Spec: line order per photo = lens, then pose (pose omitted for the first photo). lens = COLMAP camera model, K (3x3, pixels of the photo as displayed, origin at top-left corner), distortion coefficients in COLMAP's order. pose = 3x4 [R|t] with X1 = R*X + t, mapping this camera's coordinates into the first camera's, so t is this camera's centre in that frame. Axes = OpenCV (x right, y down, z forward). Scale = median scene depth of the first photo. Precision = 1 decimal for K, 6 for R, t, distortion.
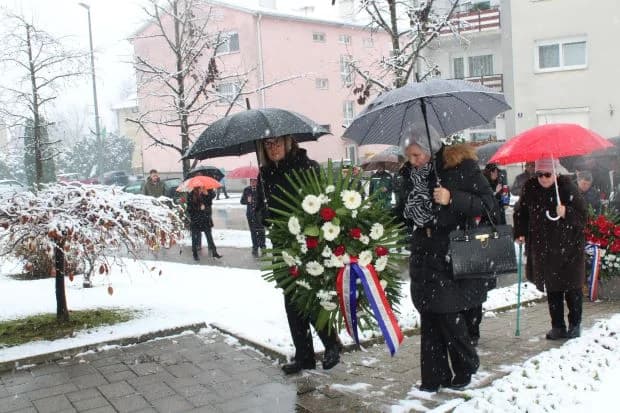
lens RADIAL K [[693.9, 0, 308.0], [0, 693.9, 200.4], [0, 0, 1]] dist [-0.063091, 0.000000]
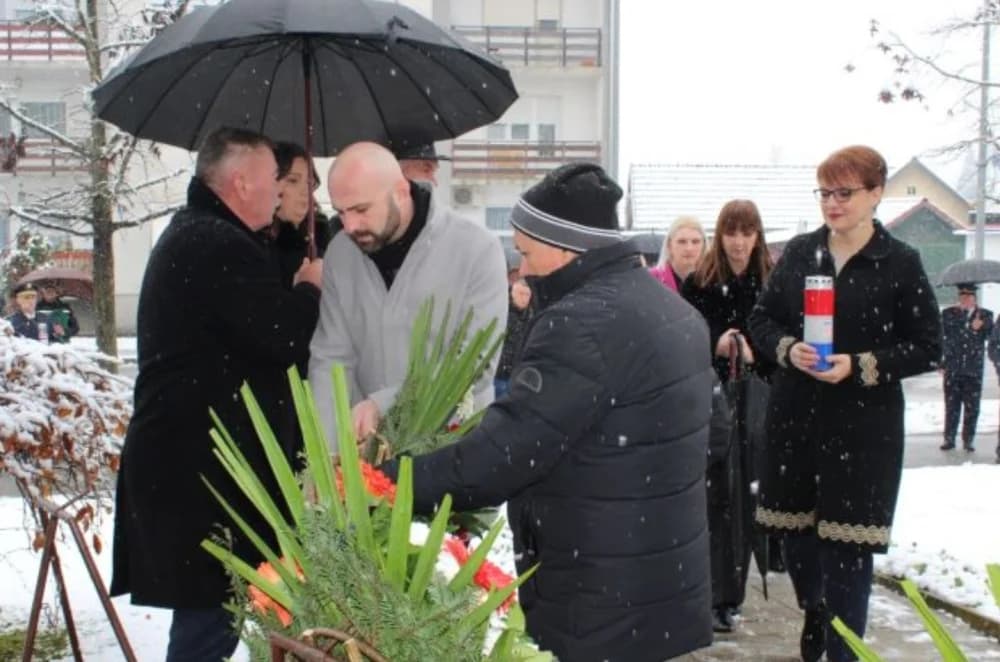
lens RADIAL K [[1120.0, 0, 508.7], [0, 1120.0, 331.6], [0, 0, 1]] dist [-0.060458, 0.000000]
pose [[0.736903, -0.008382, 0.675947, -0.208723], [0.020596, 0.999737, -0.010055, -0.001038], [-0.675685, 0.021331, 0.736882, 0.130950]]
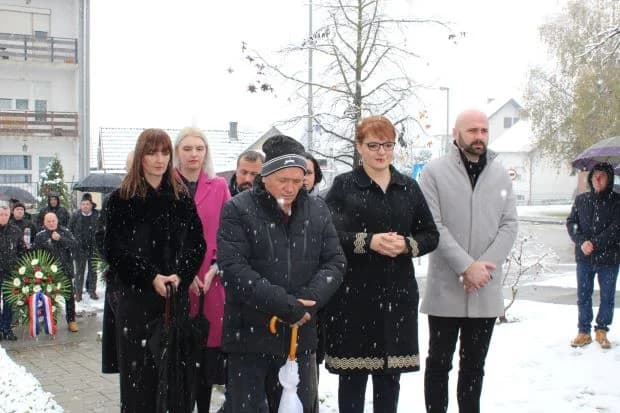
lens RADIAL K [[695.5, 0, 312.0], [0, 695.5, 201.0], [0, 0, 1]] dist [-0.058634, 0.000000]
pose [[0.417278, 0.011517, 0.908706, -0.179334], [0.057757, 0.997562, -0.039166, -0.003852], [-0.906942, 0.068827, 0.415596, 0.135482]]
